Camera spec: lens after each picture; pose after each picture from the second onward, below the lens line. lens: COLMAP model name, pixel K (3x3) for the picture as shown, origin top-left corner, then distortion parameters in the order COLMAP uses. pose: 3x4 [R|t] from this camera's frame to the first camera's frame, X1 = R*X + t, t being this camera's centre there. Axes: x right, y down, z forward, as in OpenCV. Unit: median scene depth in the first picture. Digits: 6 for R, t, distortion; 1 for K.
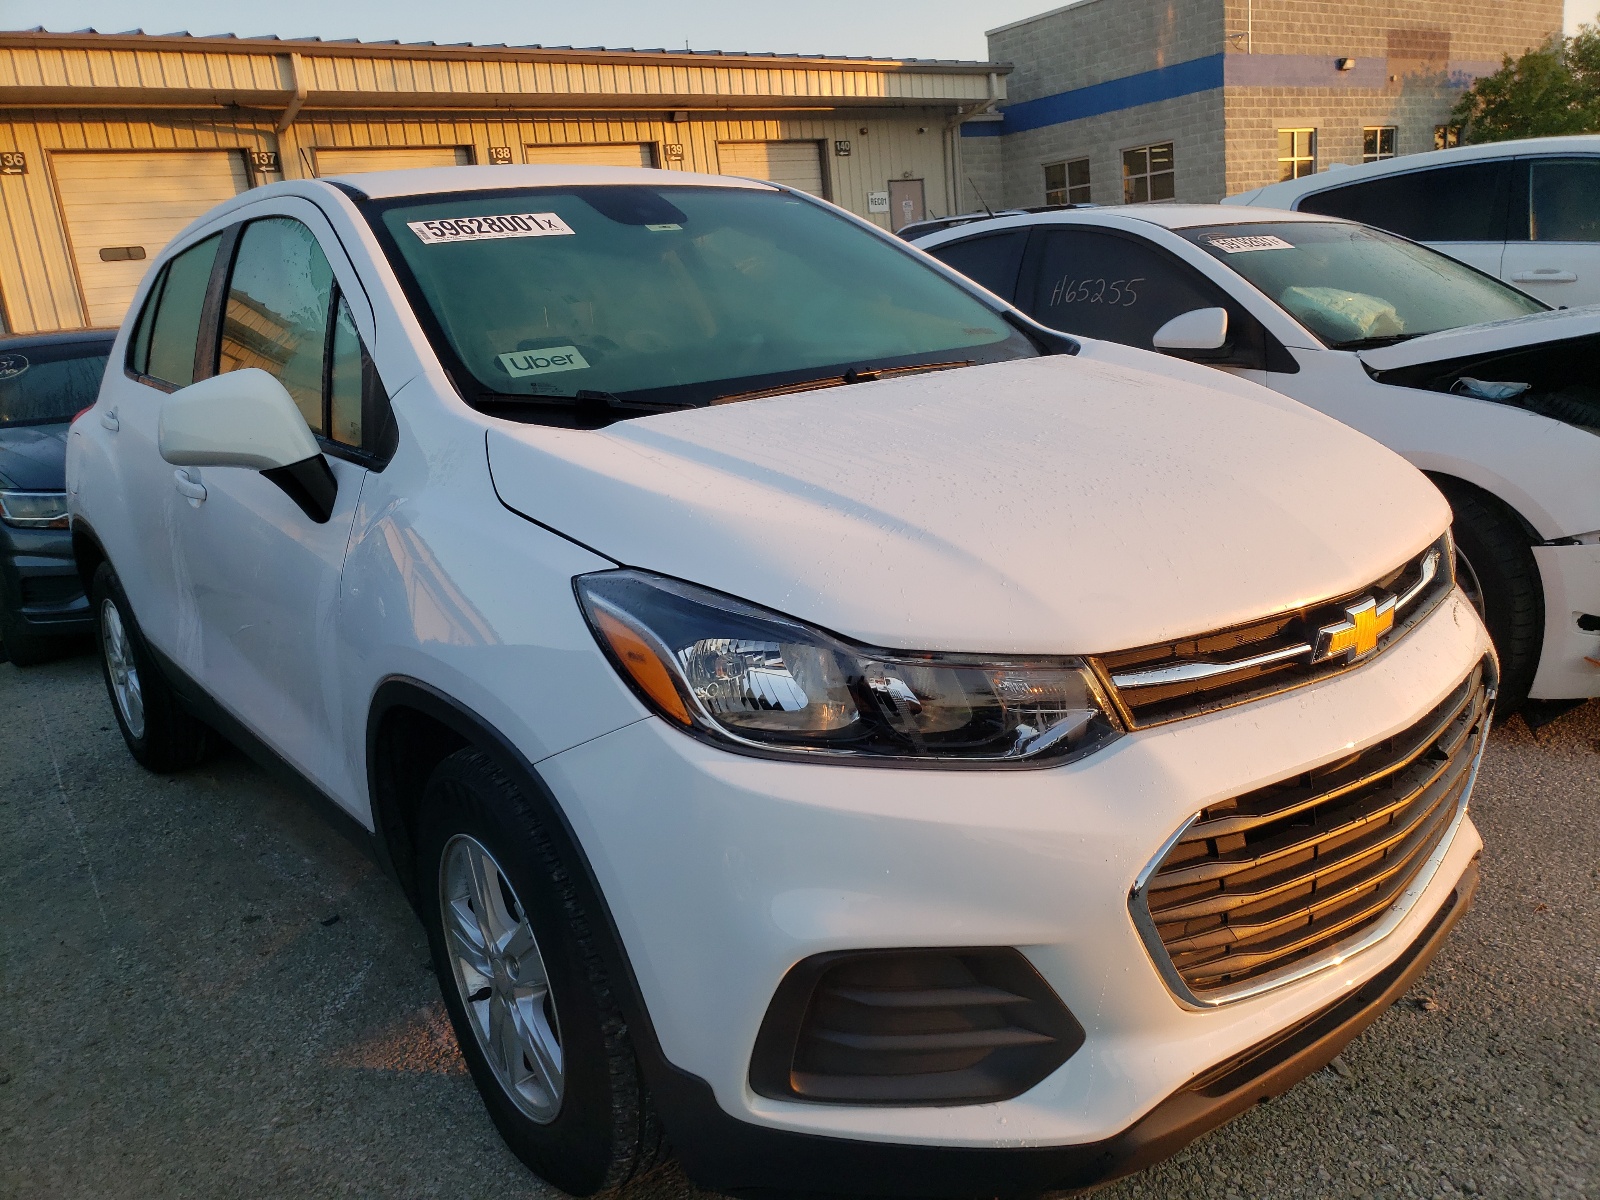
lens RADIAL K [[1211.4, 0, 764.7], [0, 1211.4, 600.6], [0, 0, 1]] dist [-0.003532, -0.005892]
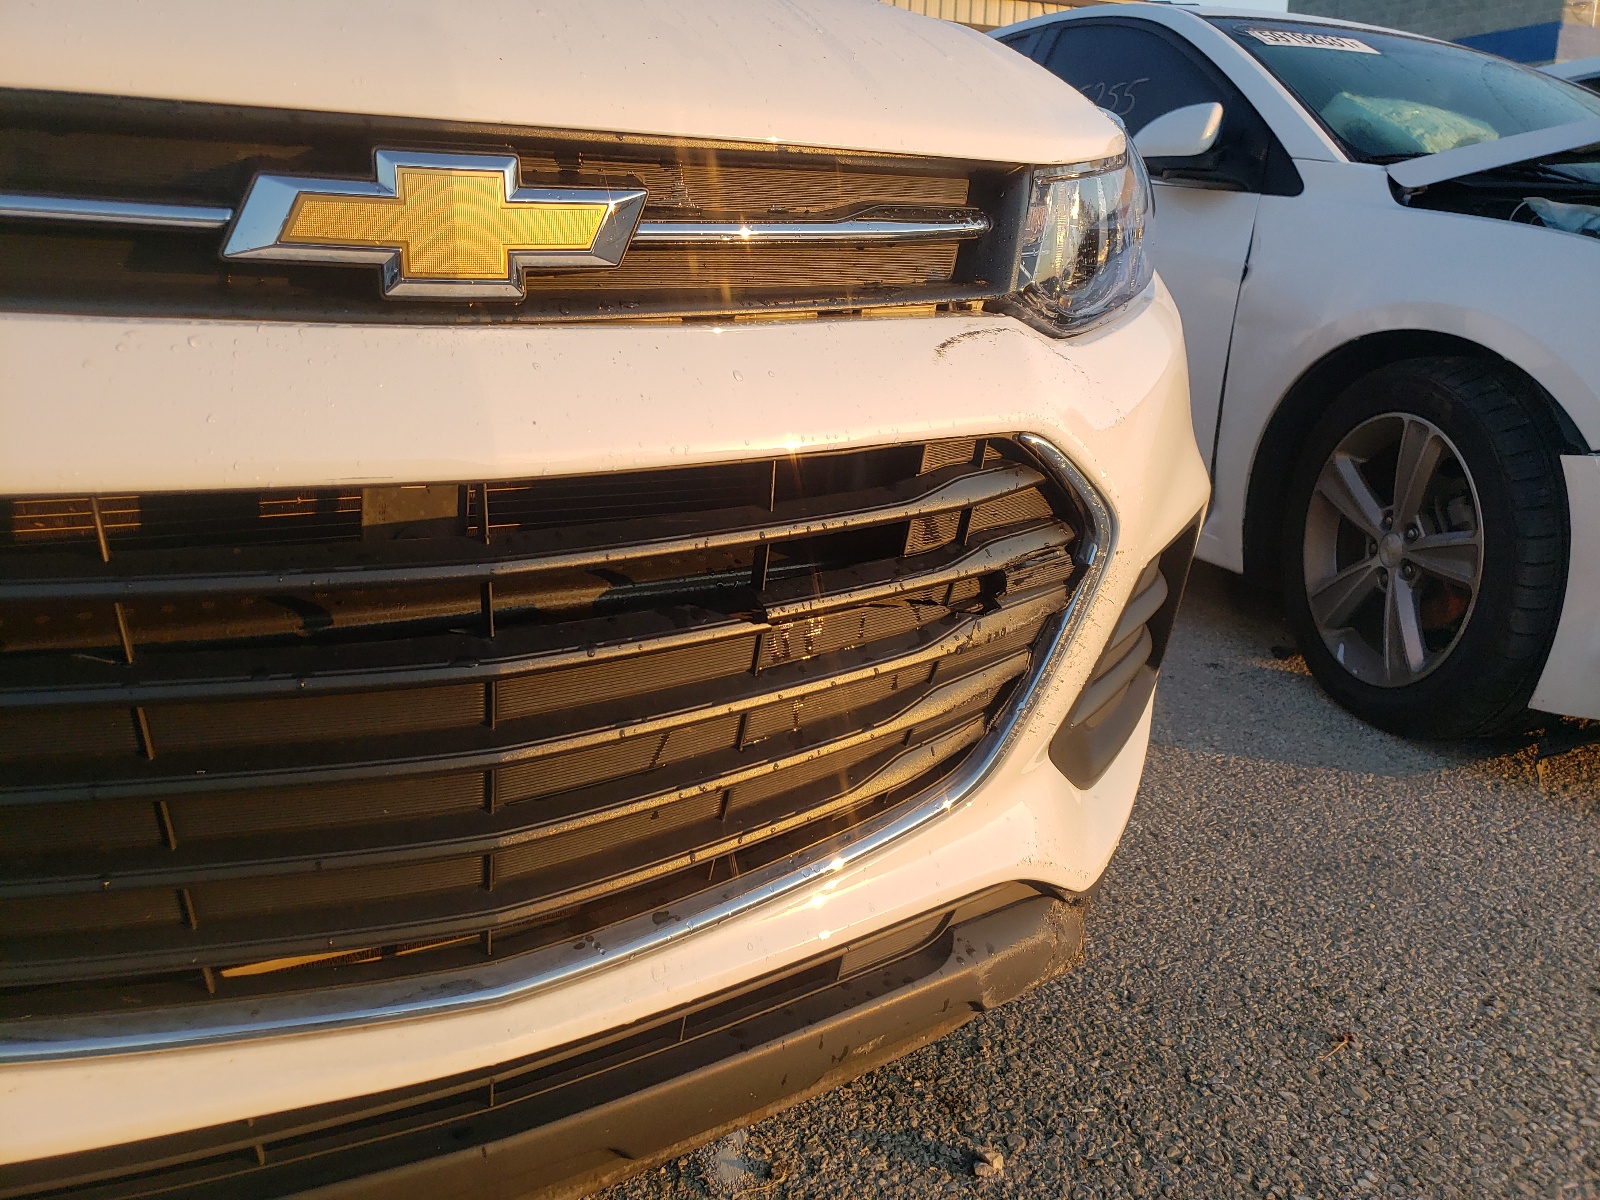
lens RADIAL K [[1211.4, 0, 764.7], [0, 1211.4, 600.6], [0, 0, 1]] dist [-0.003532, -0.005892]
pose [[0.972671, 0.156851, -0.171201, 0.289517], [-0.150953, 0.987422, 0.047023, 0.046493], [0.176423, -0.019895, 0.984113, 0.268645]]
